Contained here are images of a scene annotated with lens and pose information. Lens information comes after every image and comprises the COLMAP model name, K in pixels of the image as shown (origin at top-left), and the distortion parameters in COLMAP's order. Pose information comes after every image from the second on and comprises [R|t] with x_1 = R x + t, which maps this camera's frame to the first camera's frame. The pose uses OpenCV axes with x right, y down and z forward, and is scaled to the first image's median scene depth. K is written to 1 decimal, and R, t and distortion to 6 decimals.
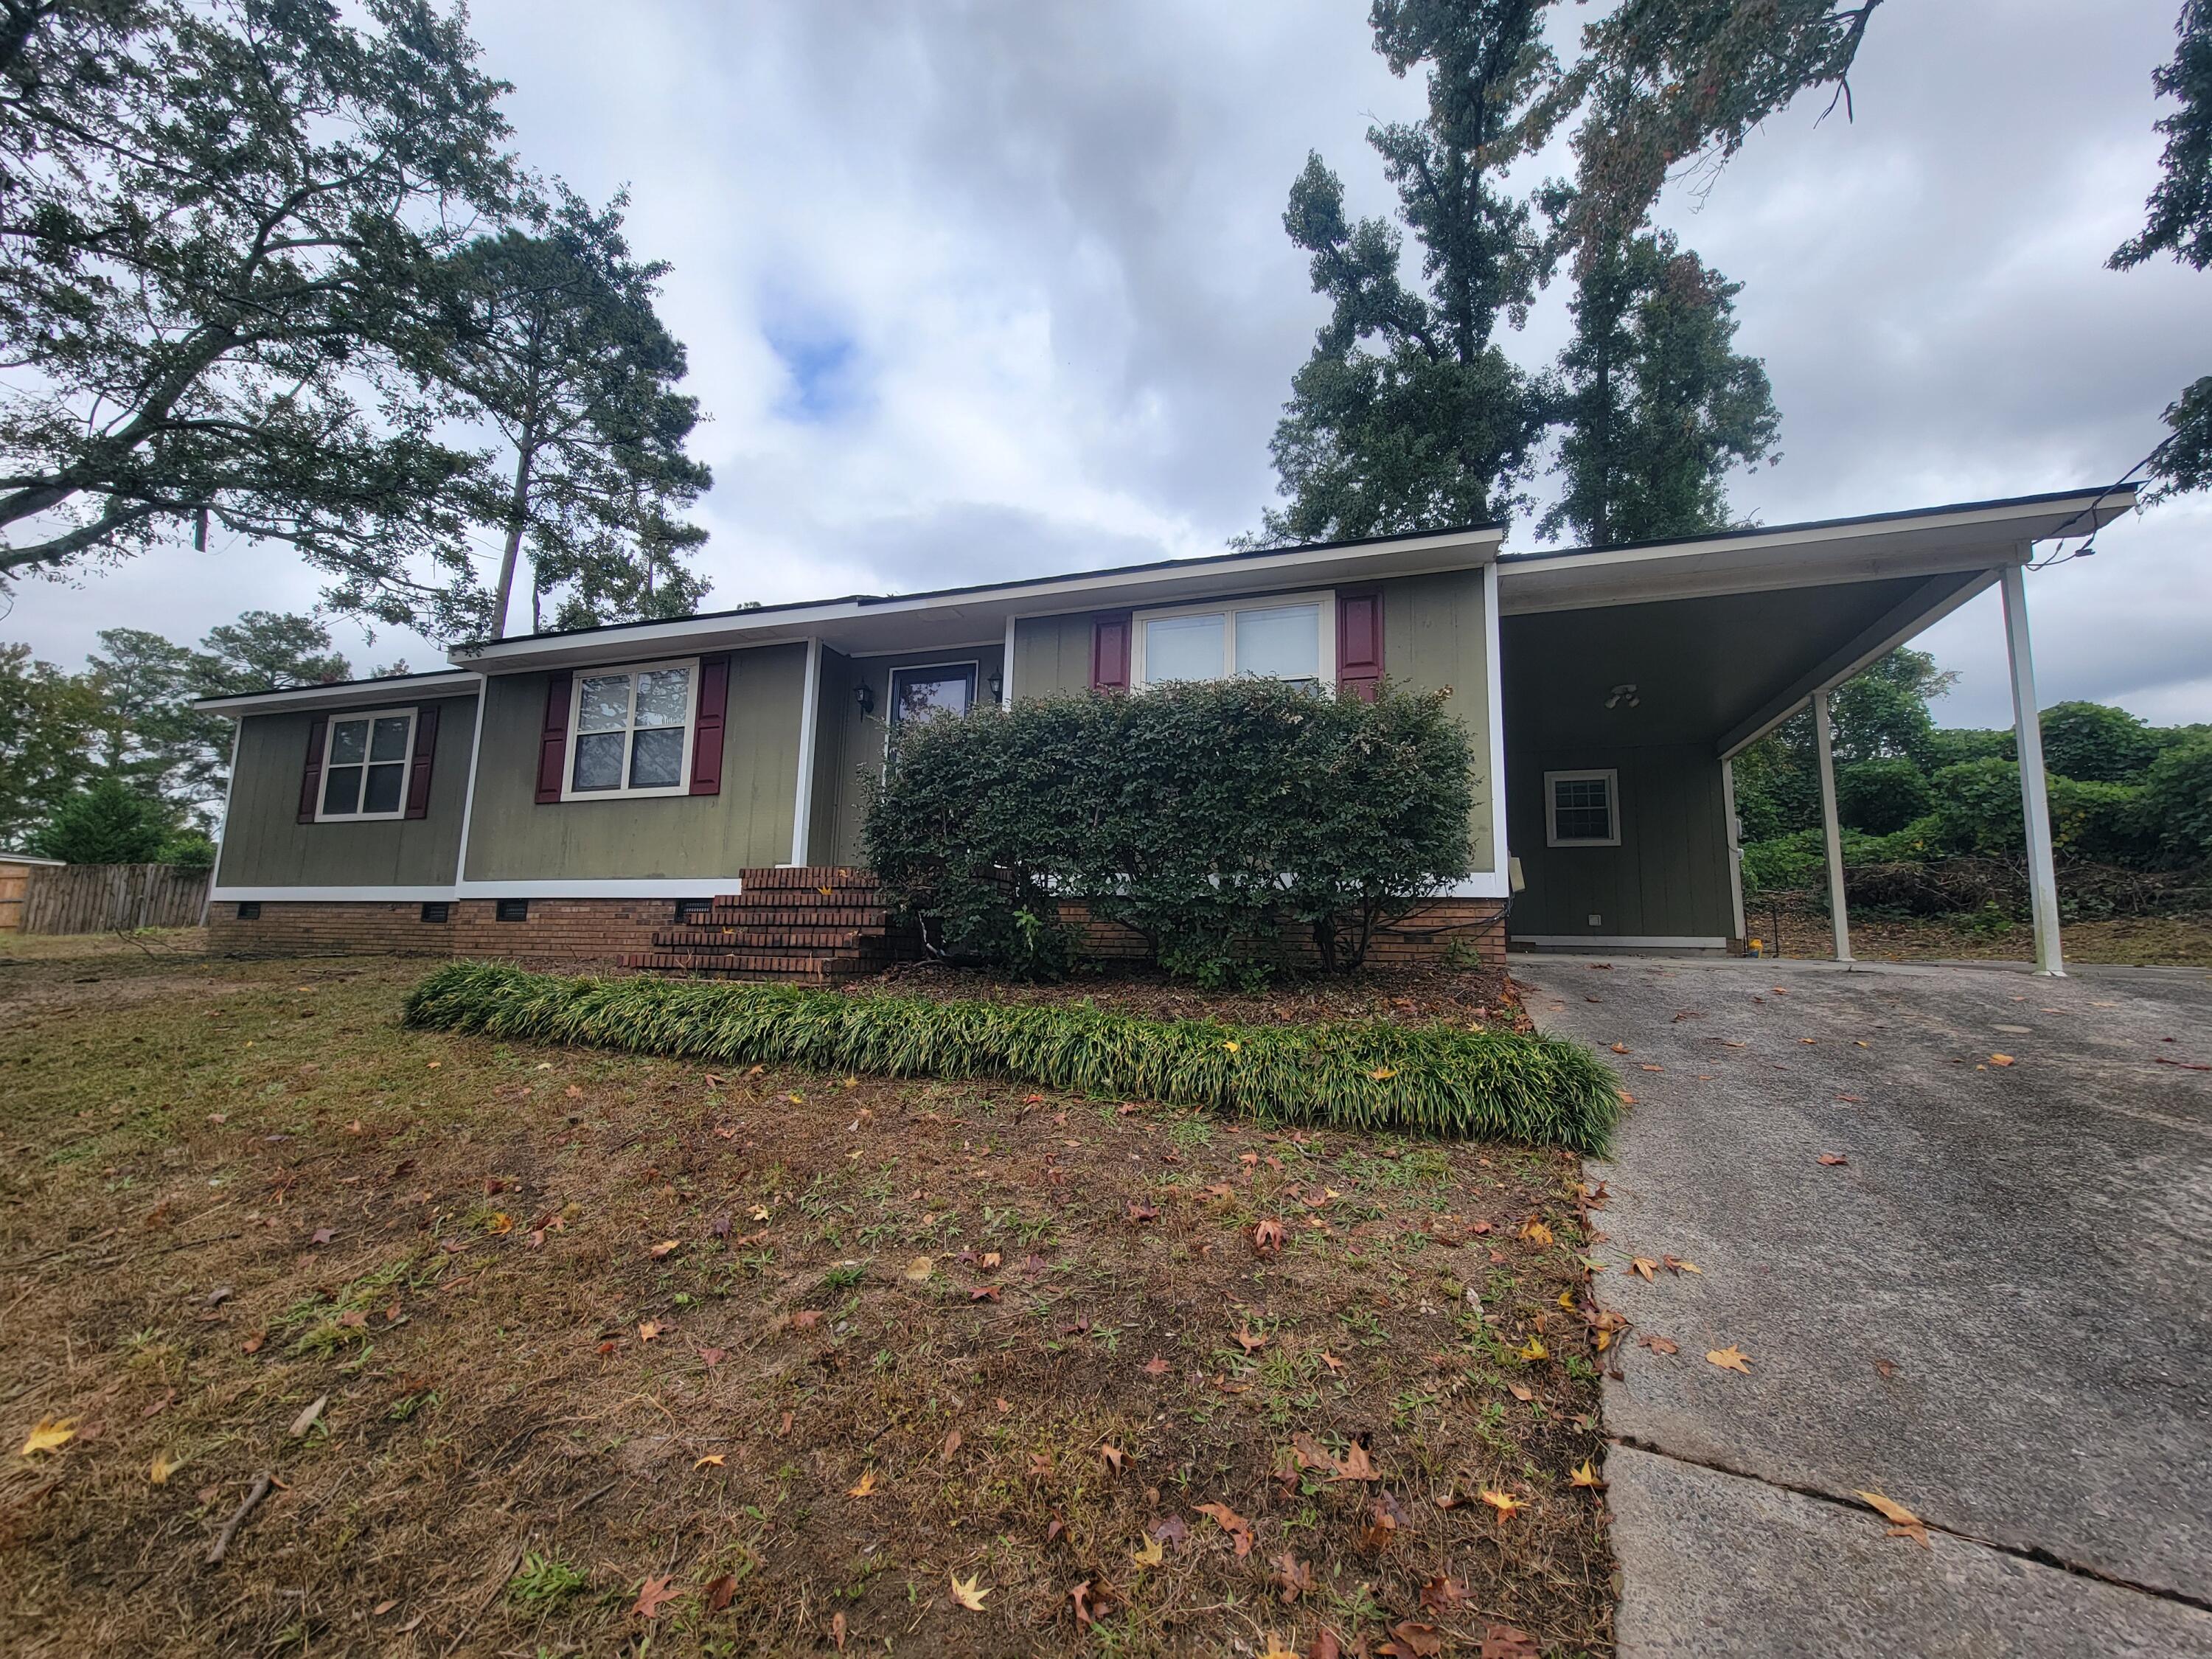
lens RADIAL K [[902.7, 0, 1112.3], [0, 902.7, 835.9], [0, 0, 1]] dist [-0.003326, 0.000565]
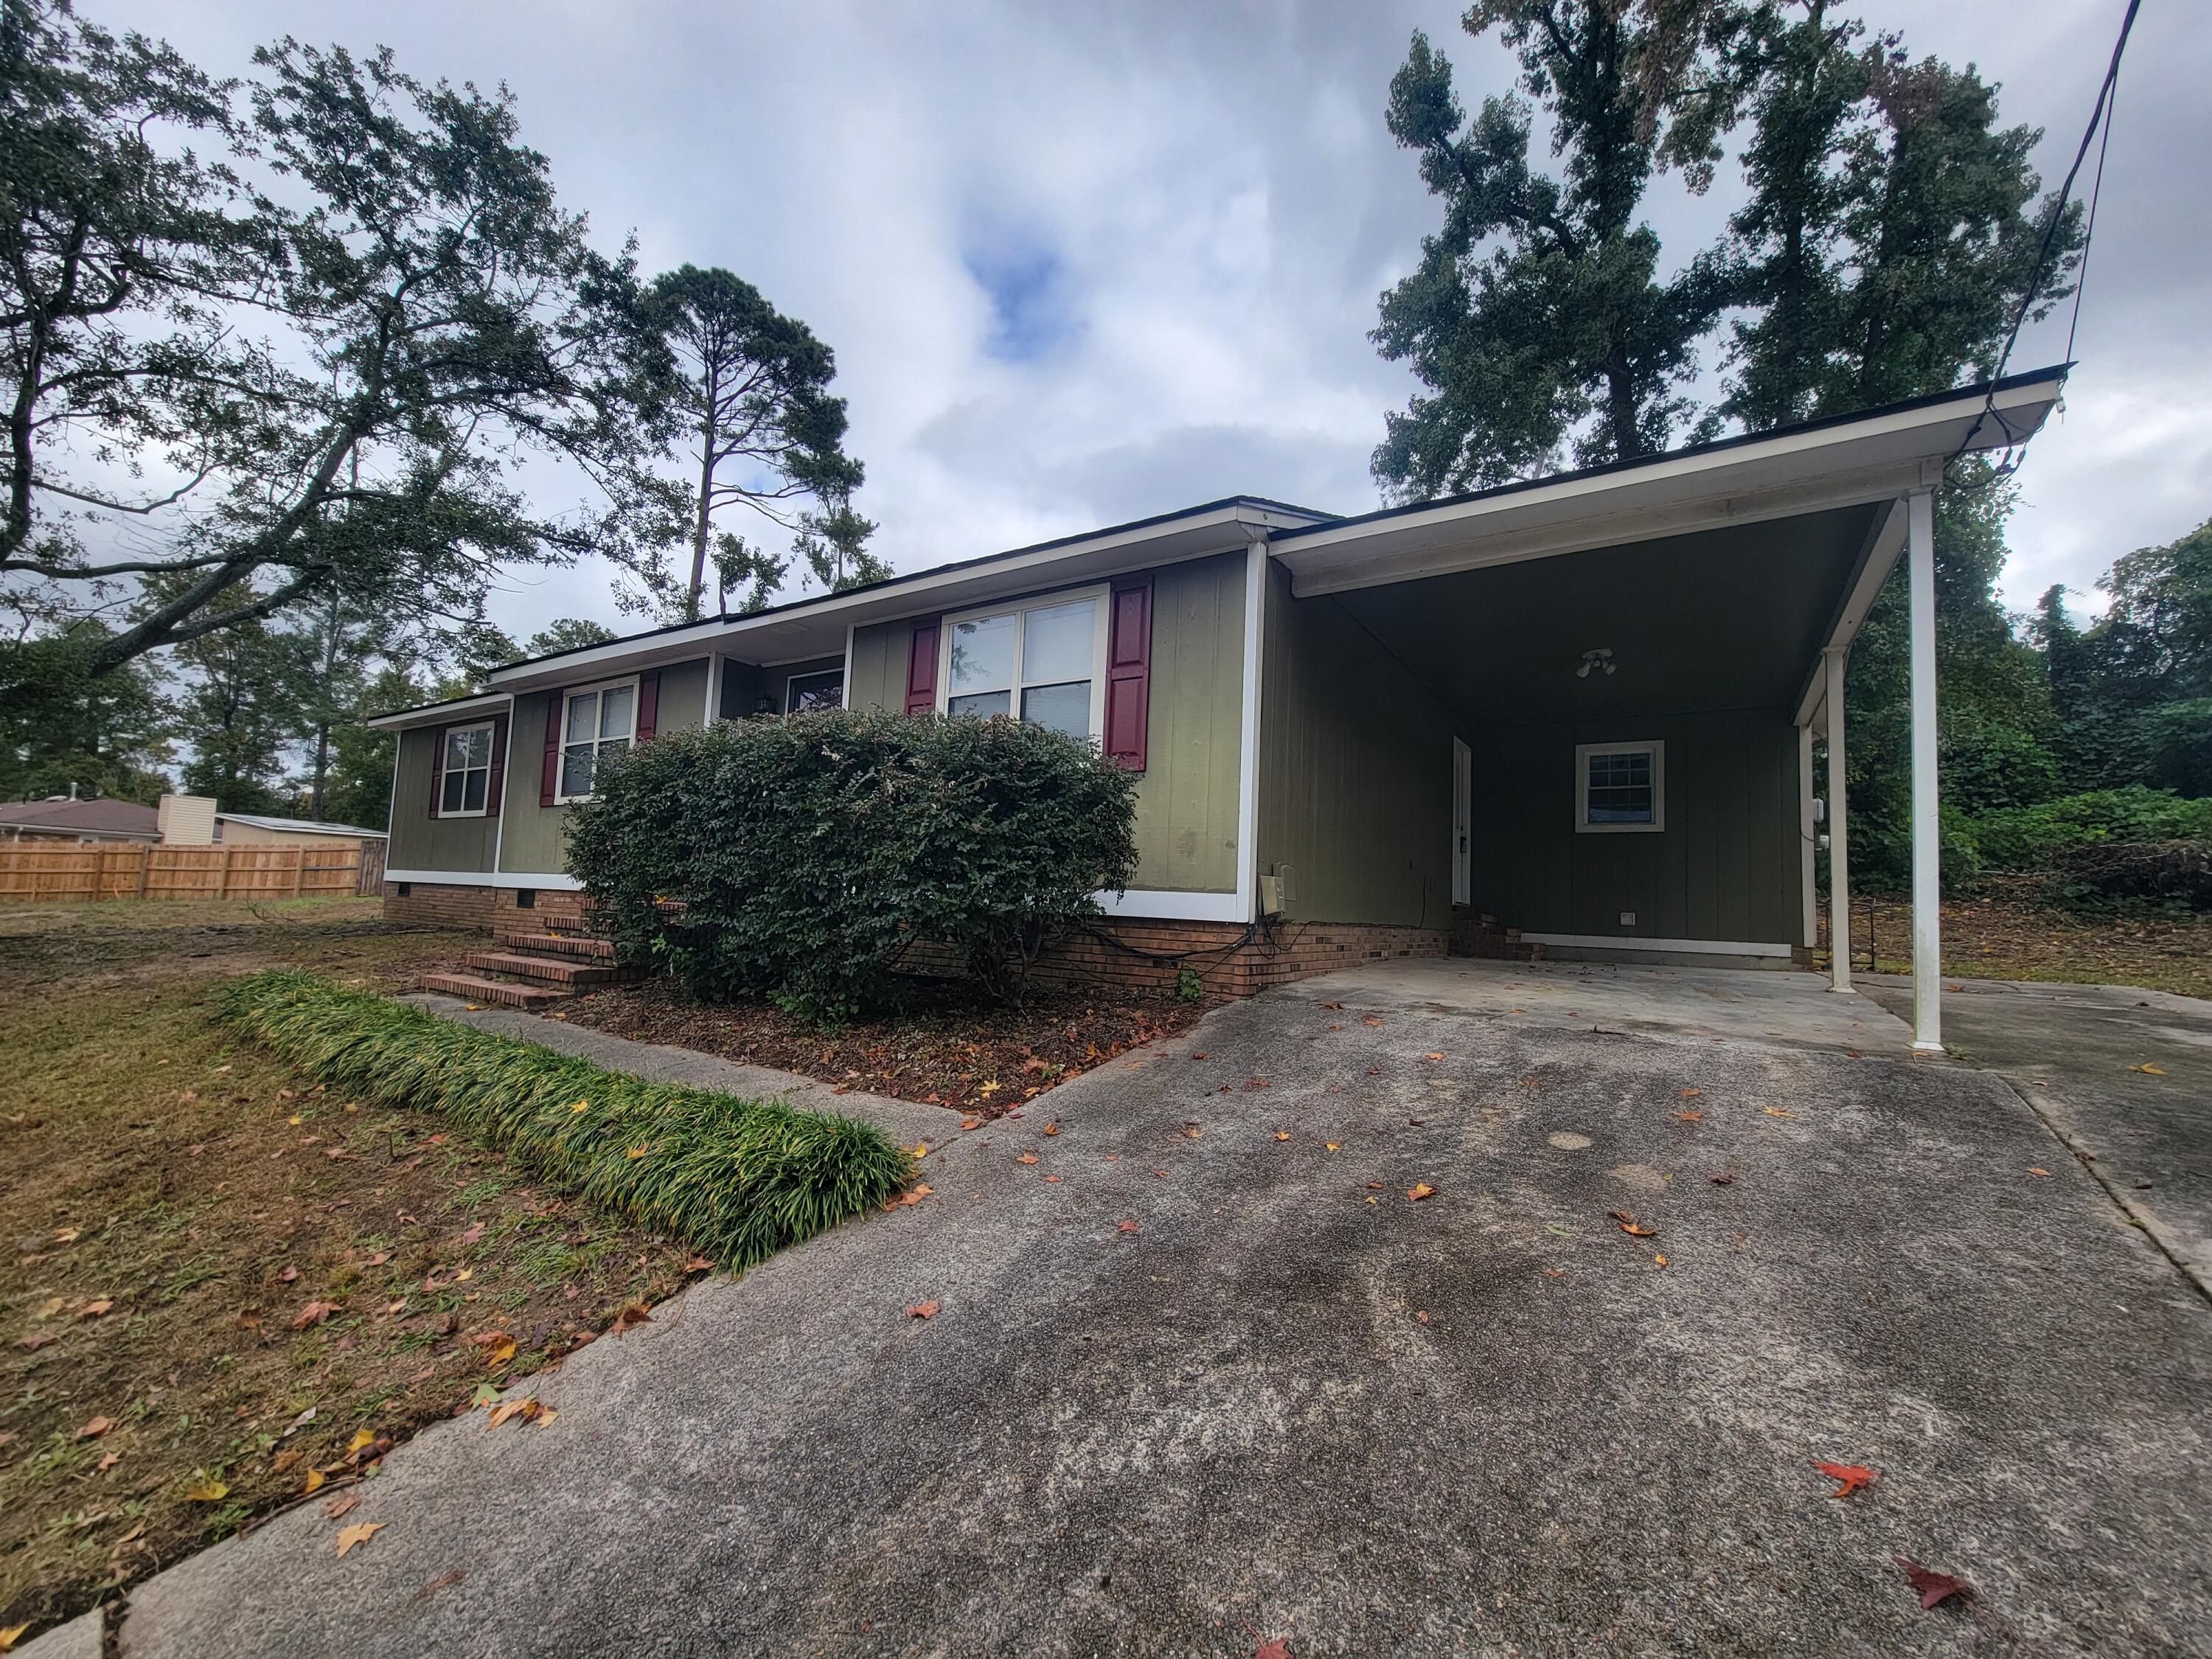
lens RADIAL K [[902.7, 0, 1111.7], [0, 902.7, 840.2], [0, 0, 1]] dist [-0.003326, 0.000565]
pose [[0.967014, -0.000956, -0.254721, 0.160210], [0.014540, 0.998570, 0.051452, -0.018549], [0.254308, -0.053458, 0.965645, 0.029813]]
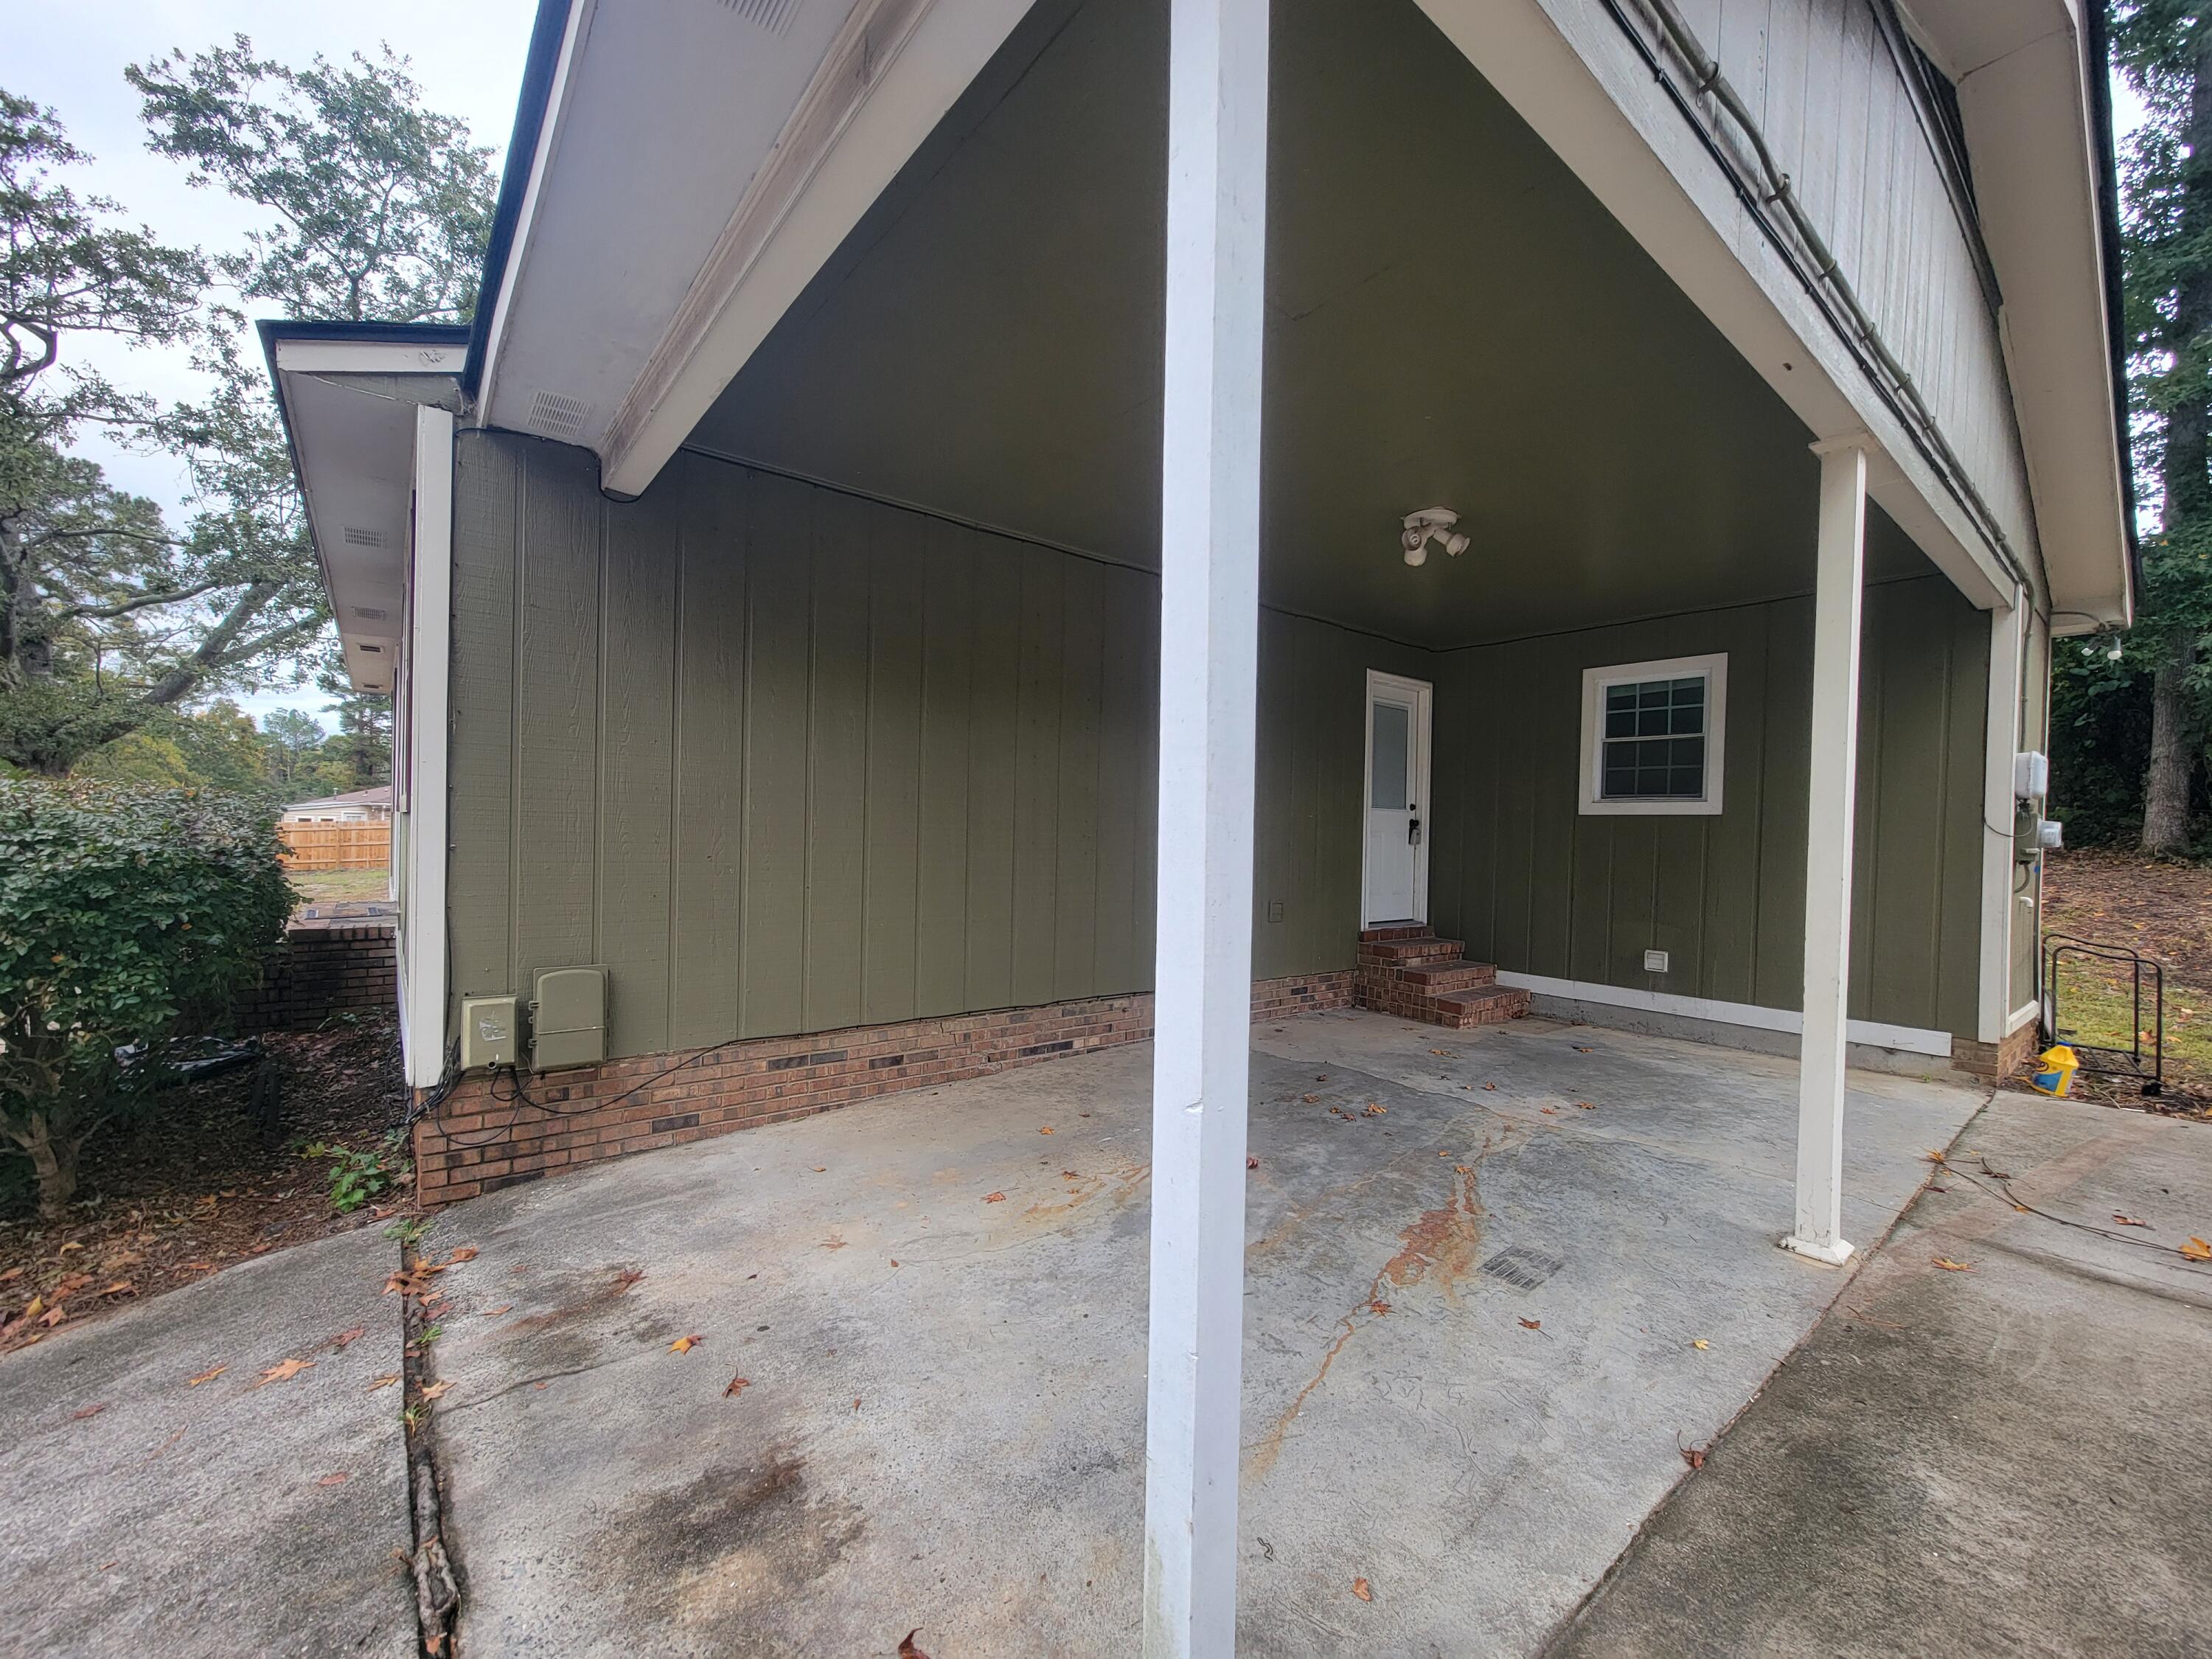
lens RADIAL K [[902.7, 0, 1112.6], [0, 902.7, 838.1], [0, 0, 1]] dist [-0.003326, 0.000565]
pose [[0.839645, 0.005048, -0.543111, 0.317237], [0.068835, 0.990905, 0.115628, -0.031869], [0.538755, -0.134472, 0.831661, 0.240170]]
